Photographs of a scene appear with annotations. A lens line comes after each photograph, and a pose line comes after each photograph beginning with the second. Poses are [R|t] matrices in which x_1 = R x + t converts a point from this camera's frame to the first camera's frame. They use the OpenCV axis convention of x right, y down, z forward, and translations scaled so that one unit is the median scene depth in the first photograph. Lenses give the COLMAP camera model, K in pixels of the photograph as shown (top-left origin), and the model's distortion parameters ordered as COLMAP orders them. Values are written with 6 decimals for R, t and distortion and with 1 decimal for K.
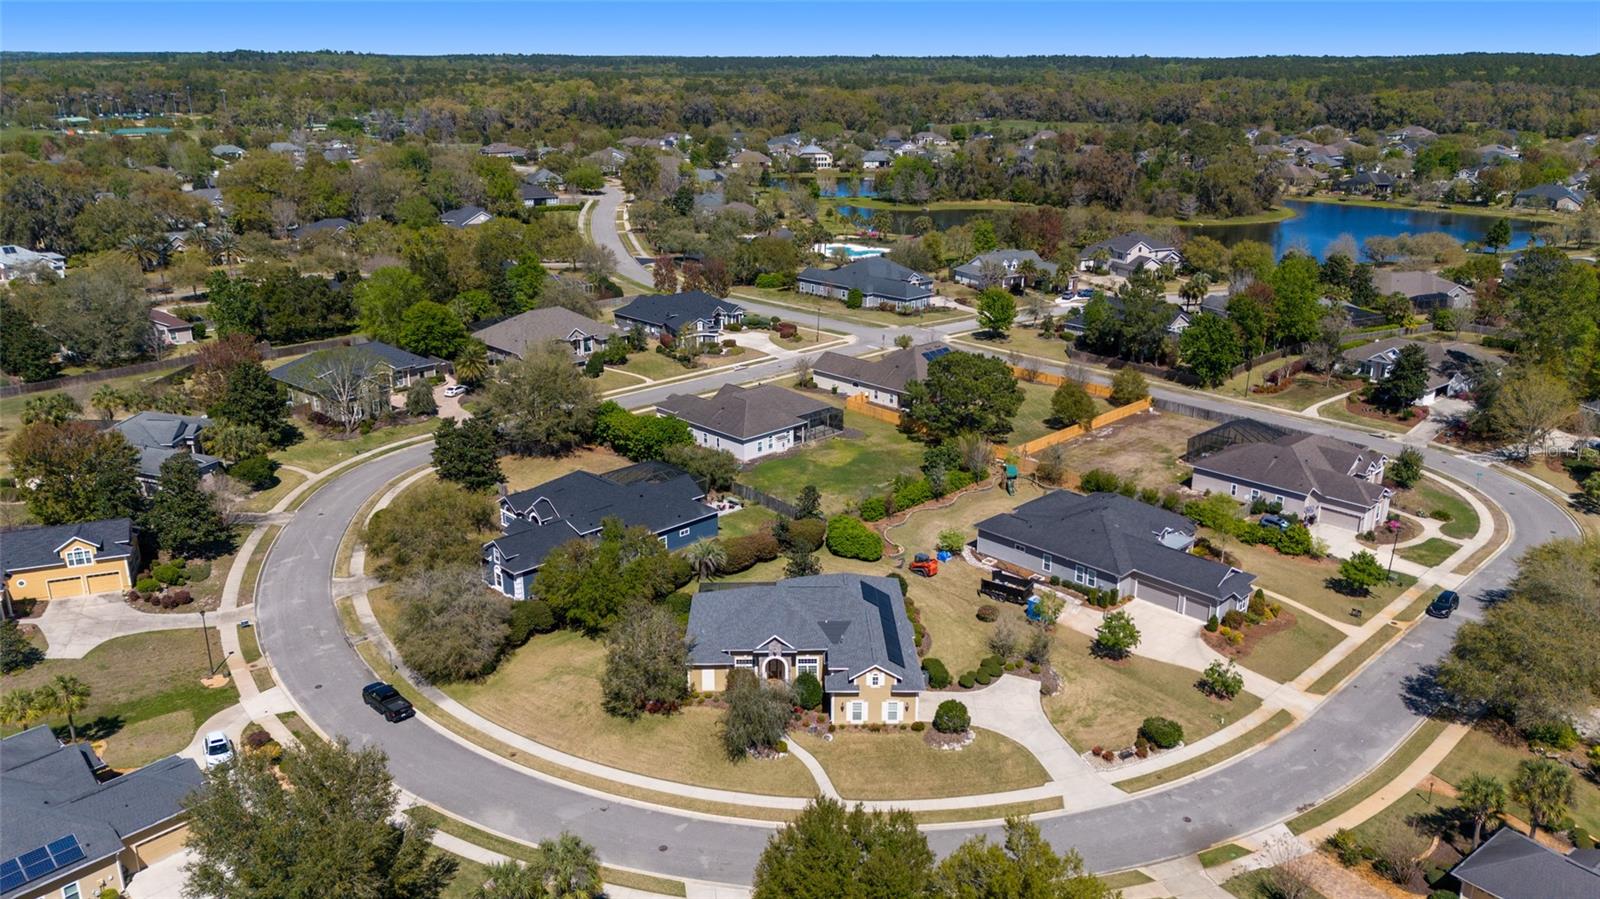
lens RADIAL K [[1174.1, 0, 803.3], [0, 1174.1, 451.2], [0, 0, 1]] dist [0.083856, -0.095995]
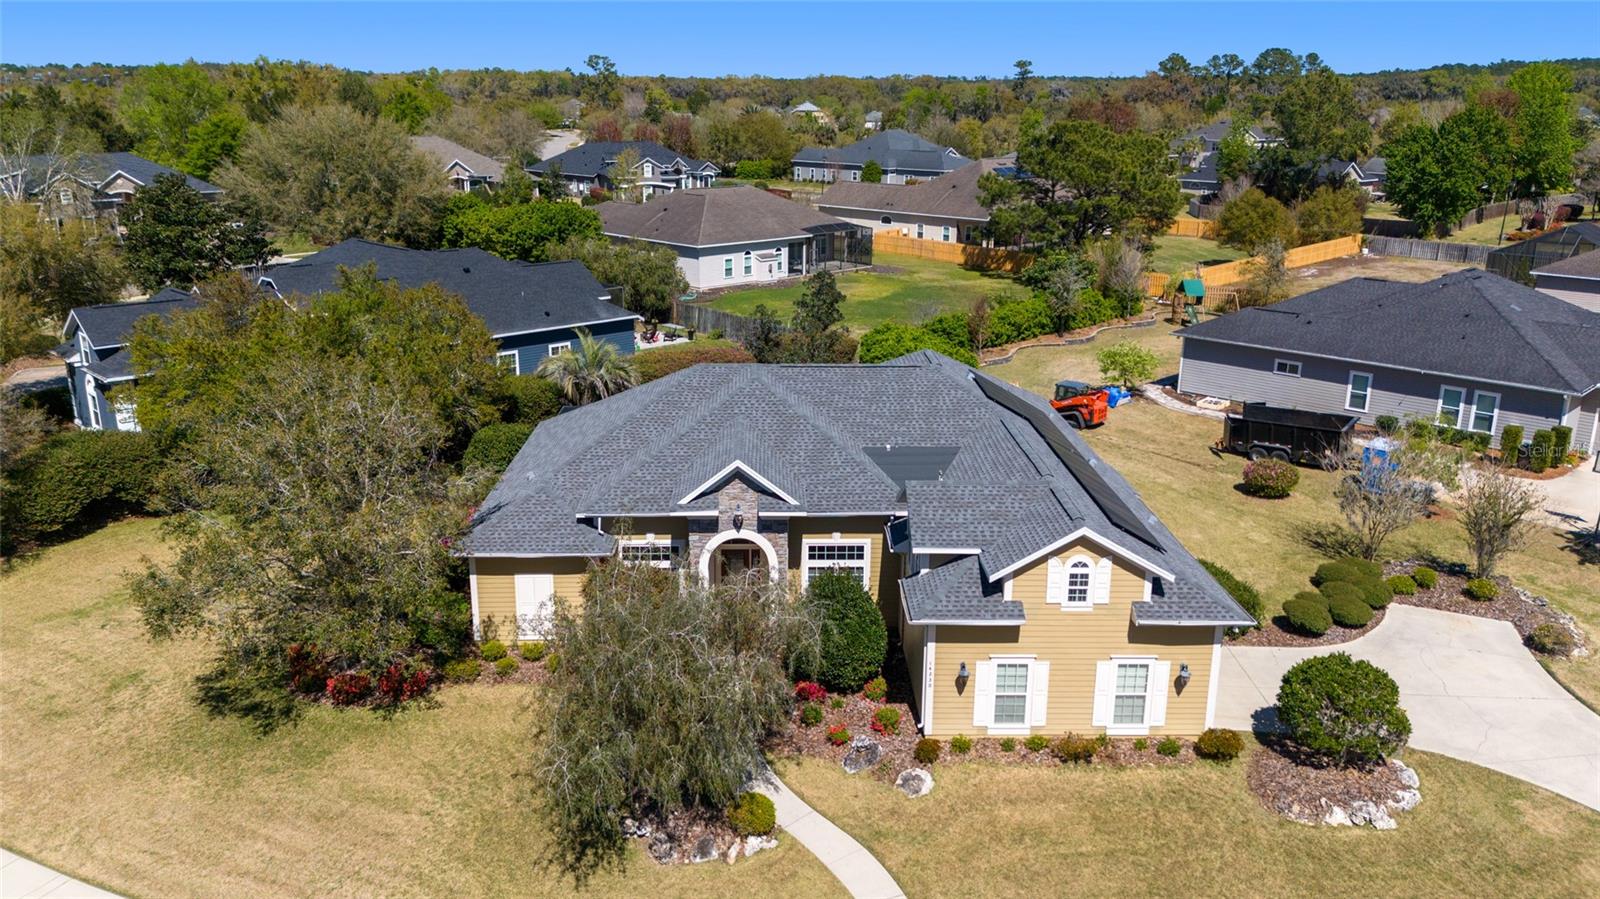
lens RADIAL K [[1190.6, 0, 803.5], [0, 1190.6, 449.6], [0, 0, 1]] dist [0.115811, -0.156355]
pose [[0.999963, 0.002340, 0.008273, -0.006081], [-0.002042, 0.999358, -0.035755, 0.113952], [-0.008351, 0.035737, 0.999326, 0.466012]]
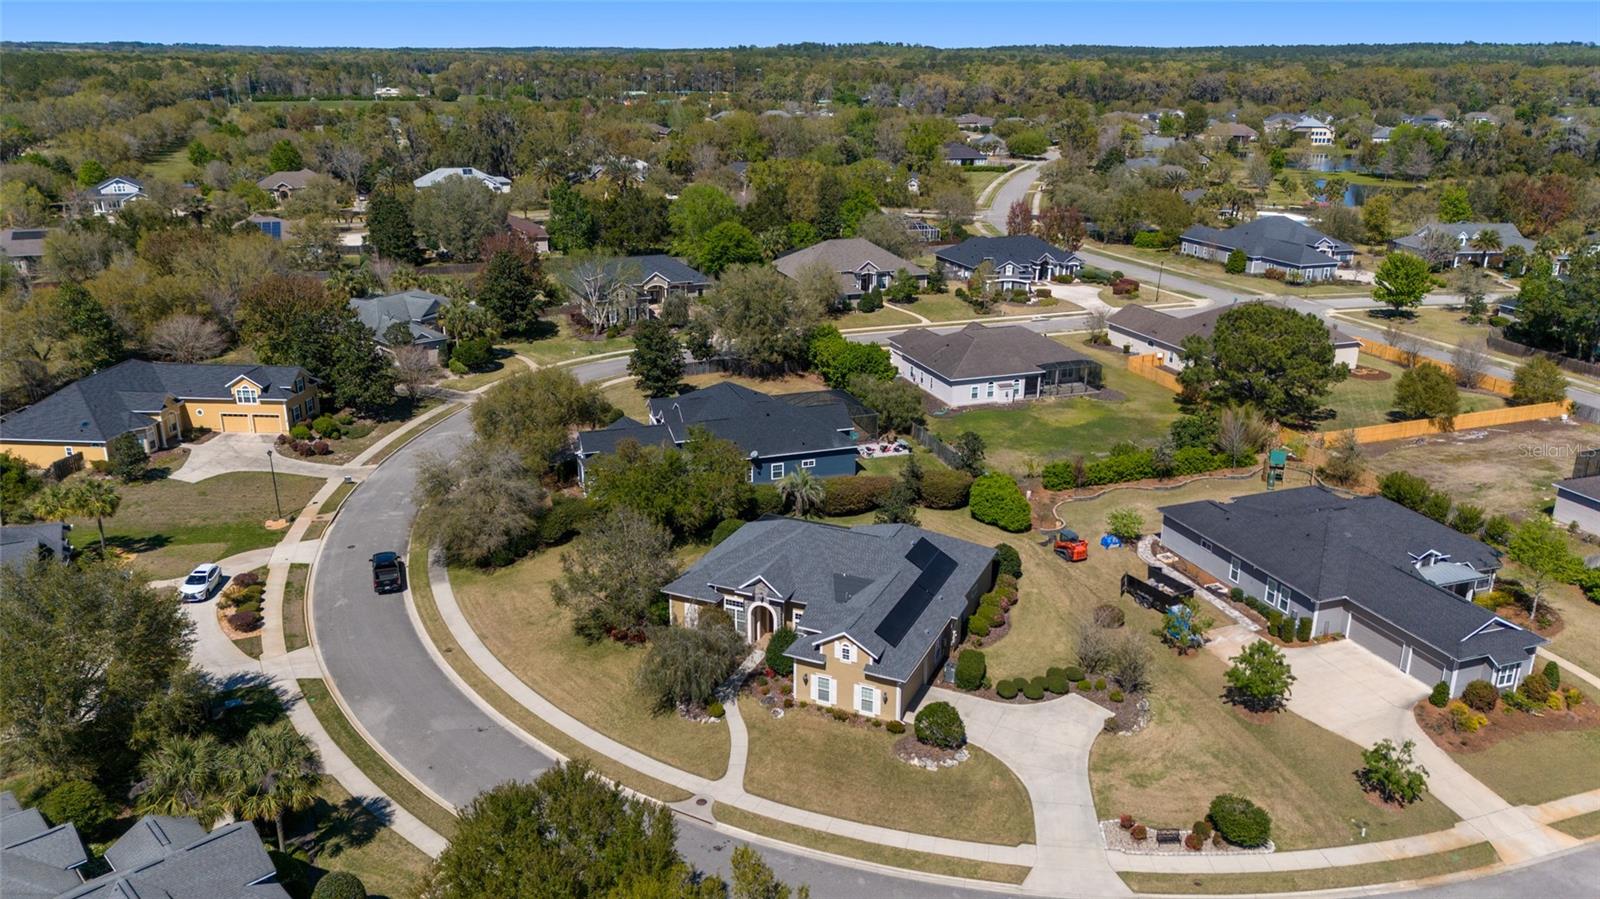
lens RADIAL K [[1174.1, 0, 803.3], [0, 1174.1, 451.2], [0, 0, 1]] dist [0.083856, -0.095995]
pose [[0.905501, 0.136813, -0.401683, 0.212939], [-0.135800, 0.990247, 0.031148, 0.030980], [0.402027, 0.026344, 0.915249, 0.196277]]
